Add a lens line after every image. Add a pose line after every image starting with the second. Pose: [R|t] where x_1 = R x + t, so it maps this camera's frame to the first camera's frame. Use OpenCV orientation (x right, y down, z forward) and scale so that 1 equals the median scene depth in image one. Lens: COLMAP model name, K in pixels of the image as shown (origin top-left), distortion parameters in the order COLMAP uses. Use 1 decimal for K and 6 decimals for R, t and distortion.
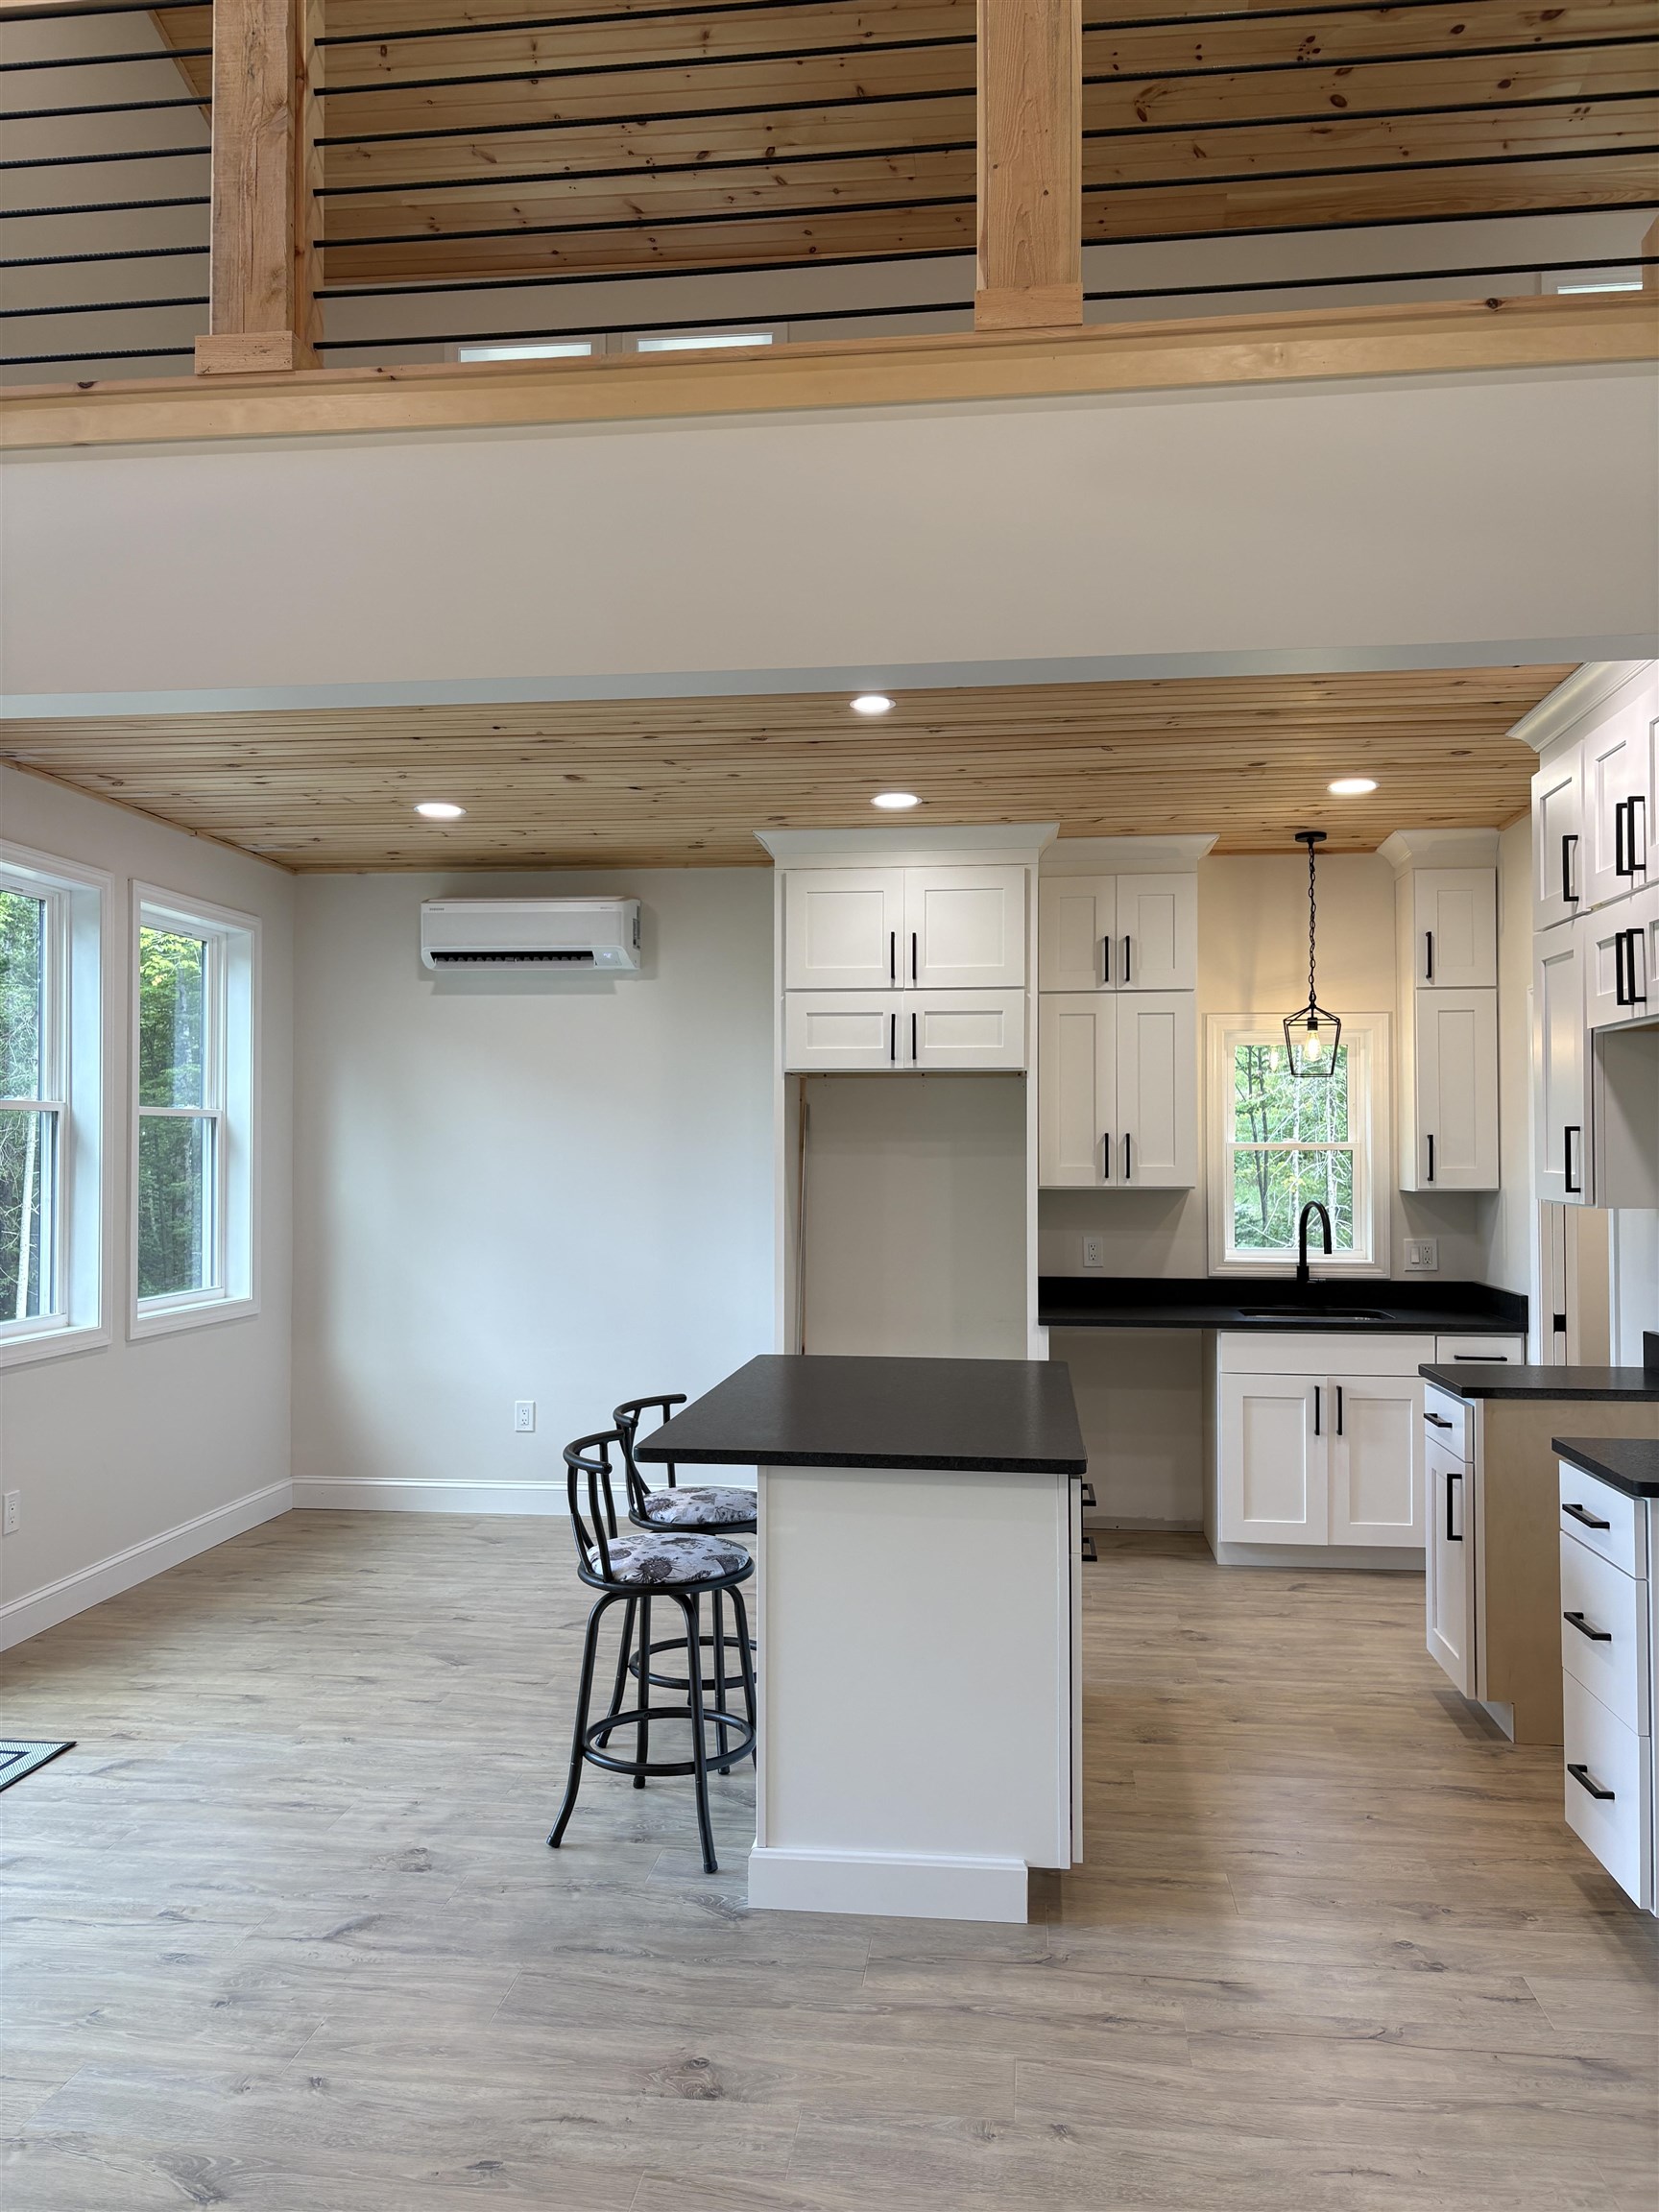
lens RADIAL K [[1673.4, 0, 833.4], [0, 1673.4, 1119.4], [0, 0, 1]] dist [0.060030, -0.057551]
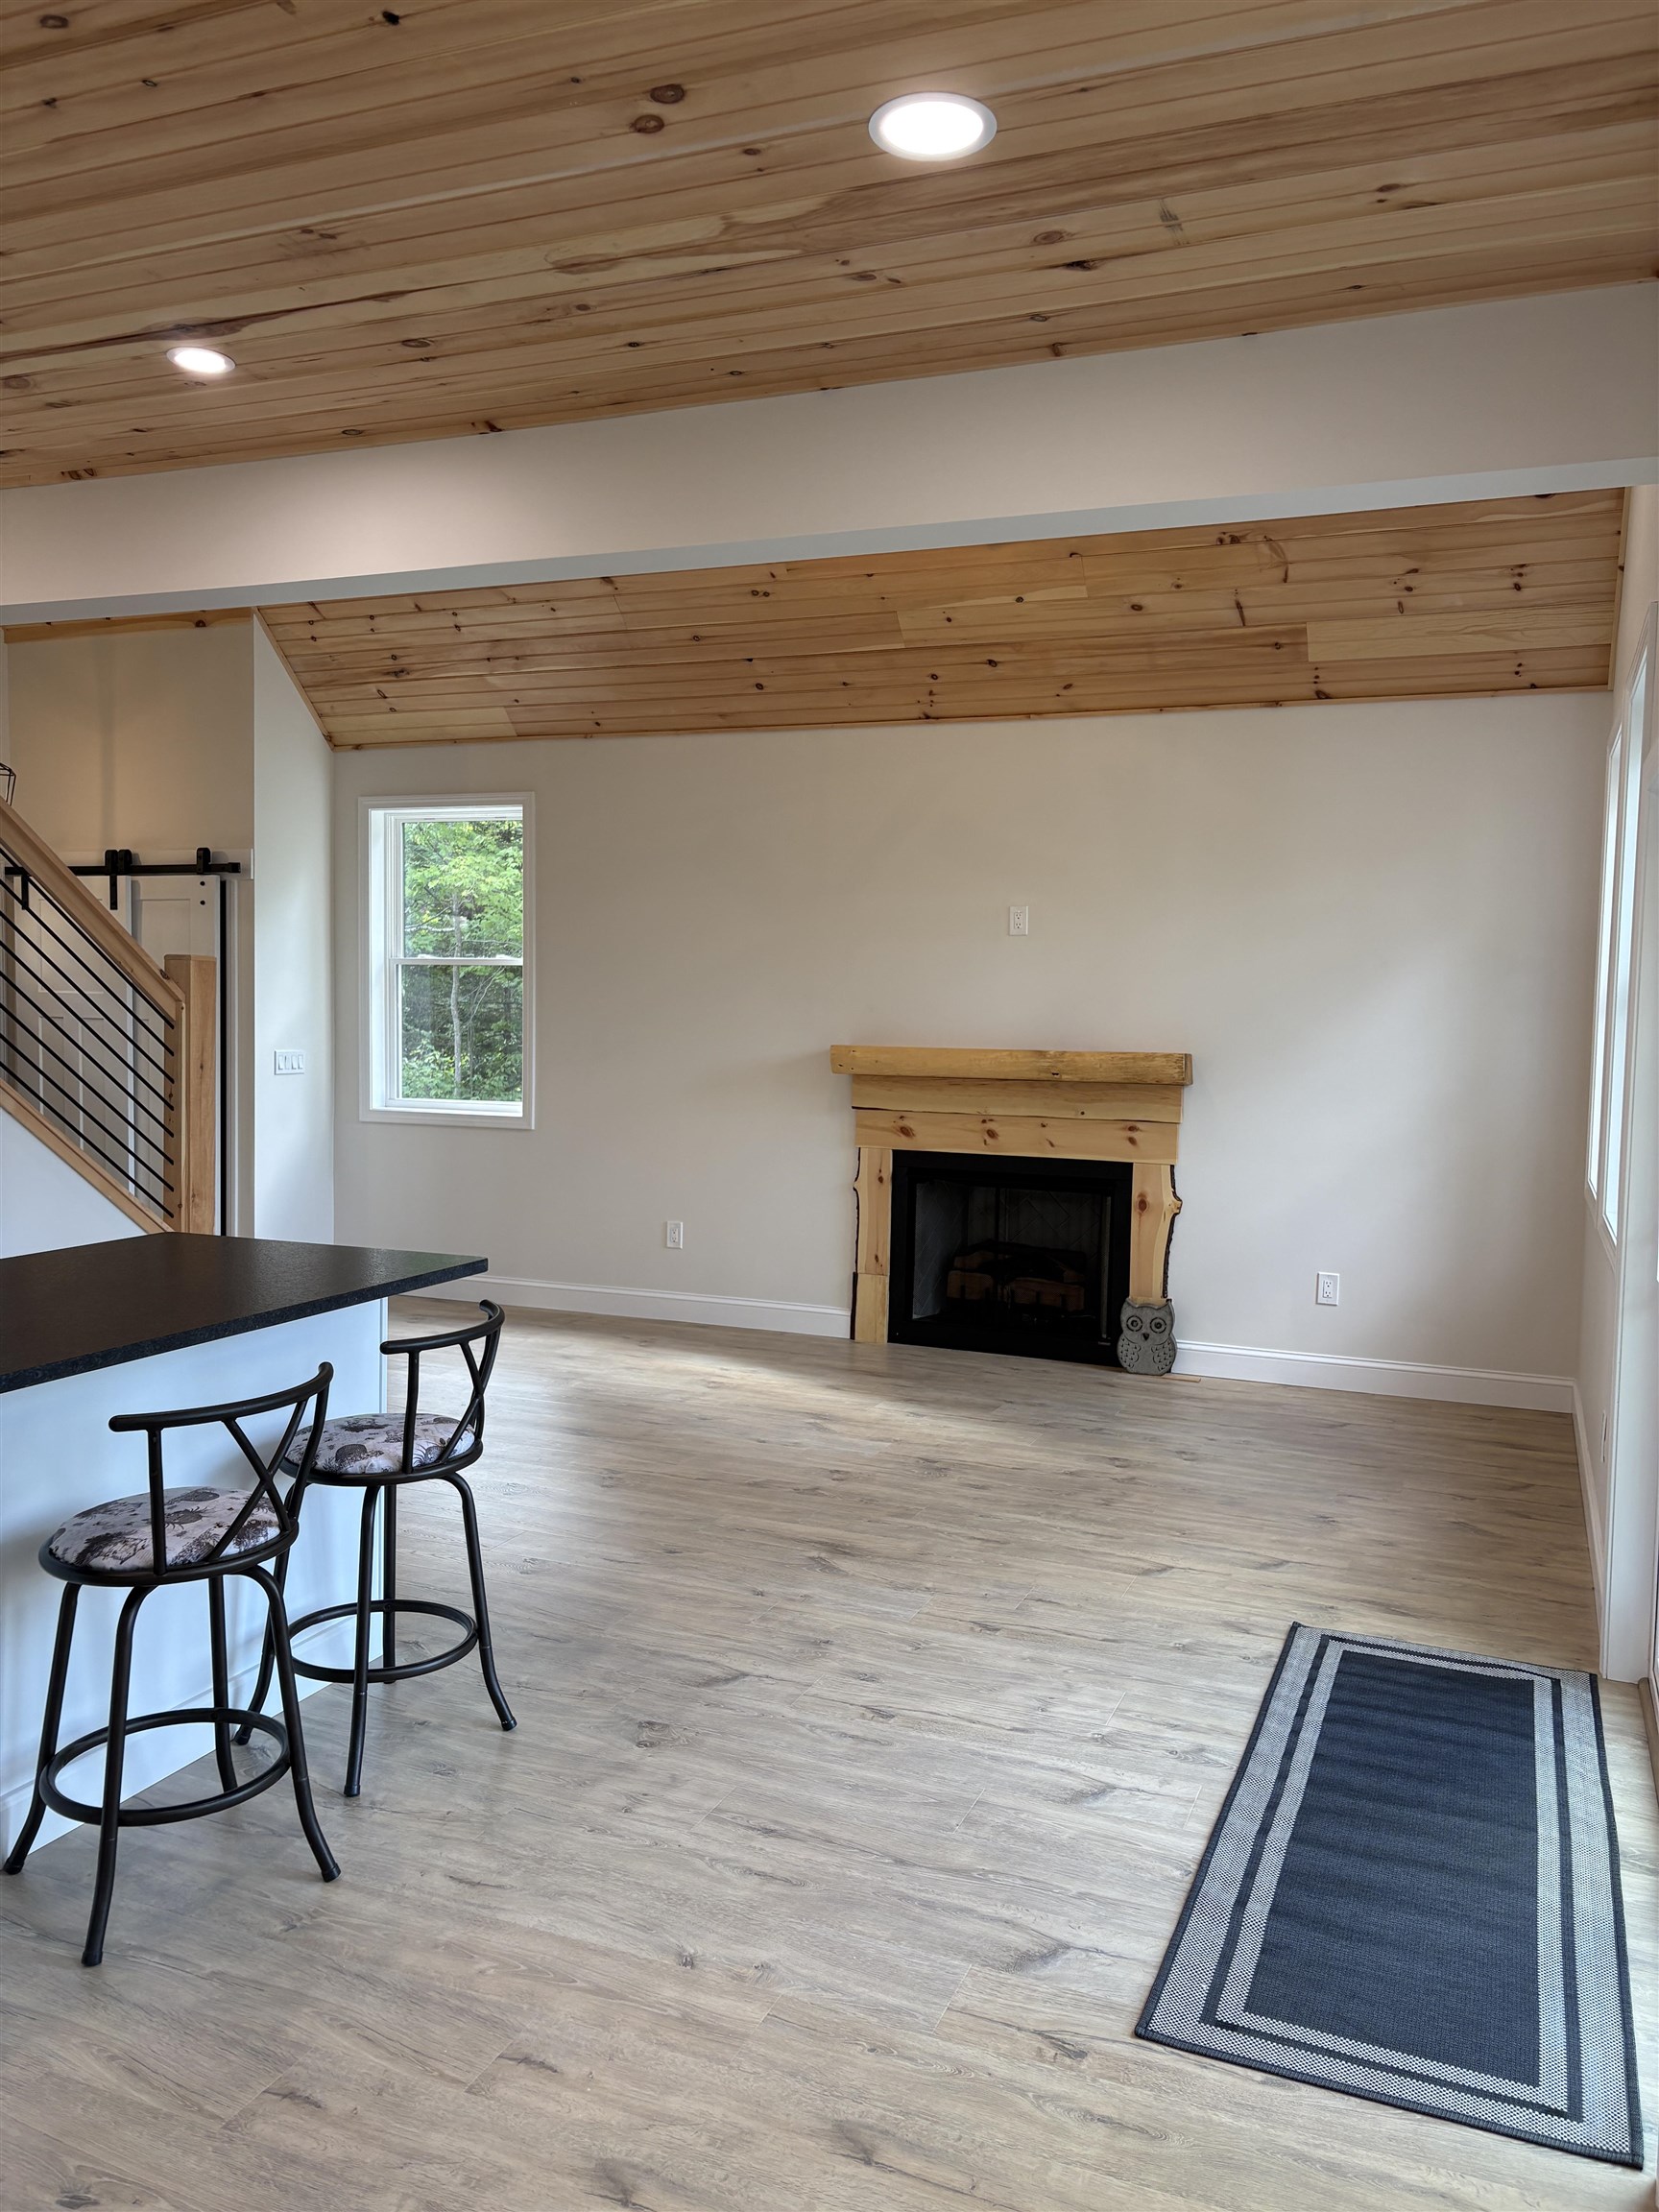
lens RADIAL K [[1673.4, 0, 826.9], [0, 1673.4, 1113.5], [0, 0, 1]] dist [0.060030, -0.057551]
pose [[-0.961204, -0.035615, 0.273531, -0.526641], [-0.022688, 0.998477, 0.050281, 0.035958], [-0.274905, 0.042124, -0.960548, 1.672467]]
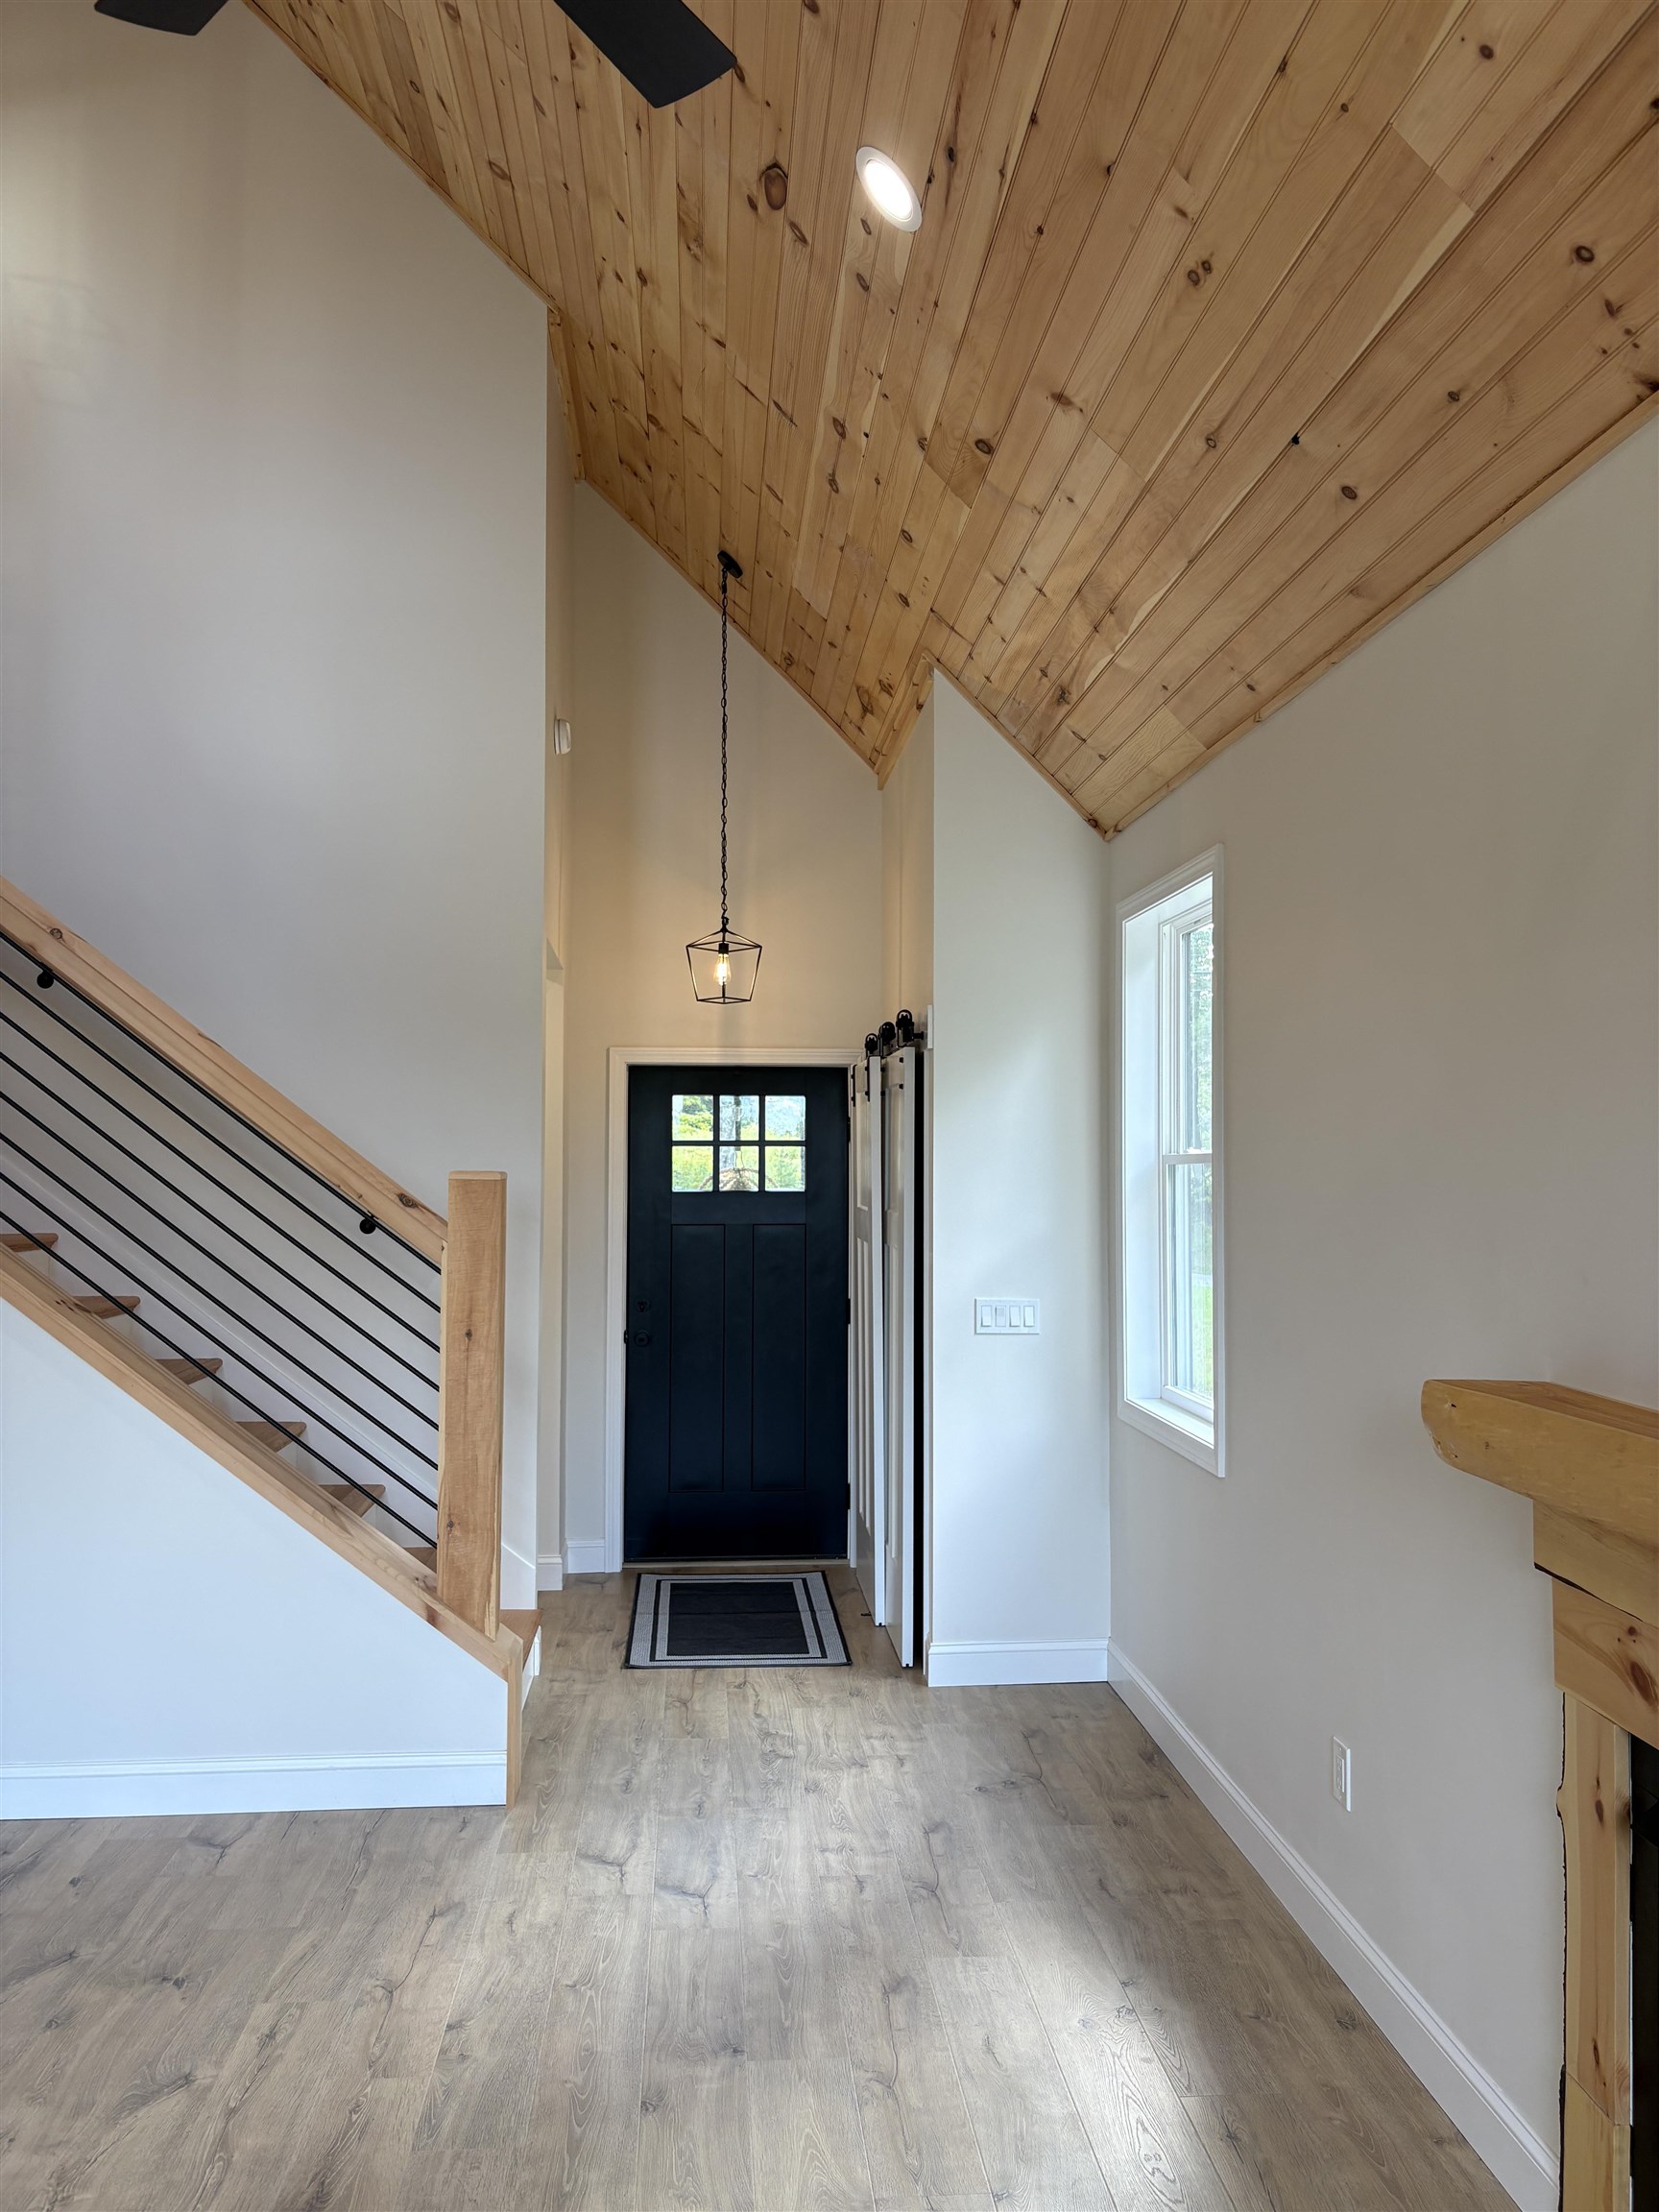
lens RADIAL K [[1673.4, 0, 838.2], [0, 1673.4, 1105.1], [0, 0, 1]] dist [0.060030, -0.057551]
pose [[-0.197832, 0.032661, 0.979692, -0.628885], [-0.019352, 0.999120, -0.037216, -0.026442], [-0.980045, -0.026322, -0.197026, 0.294564]]
